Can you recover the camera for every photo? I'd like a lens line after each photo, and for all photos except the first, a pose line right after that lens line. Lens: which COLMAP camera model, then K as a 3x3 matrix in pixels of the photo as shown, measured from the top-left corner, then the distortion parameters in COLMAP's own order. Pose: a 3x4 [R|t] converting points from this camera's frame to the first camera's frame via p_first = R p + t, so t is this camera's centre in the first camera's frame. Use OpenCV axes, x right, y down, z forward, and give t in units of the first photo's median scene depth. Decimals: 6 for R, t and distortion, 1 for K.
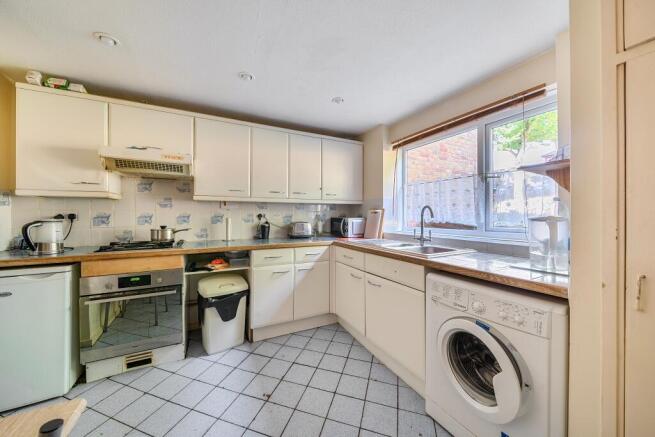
lens RADIAL K [[224.5, 0, 326.6], [0, 224.5, 218.1], [0, 0, 1]] dist [-0.001517, -0.000539]
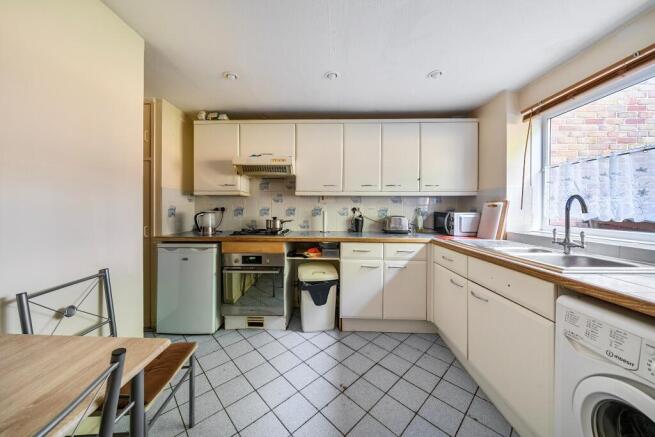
lens RADIAL K [[224.5, 0, 326.9], [0, 224.5, 212.8], [0, 0, 1]] dist [-0.001517, -0.000539]
pose [[0.883362, 0.011492, -0.468550, 0.096721], [-0.009692, 0.999933, 0.006253, 0.000440], [0.468591, -0.000982, 0.883415, 0.053315]]
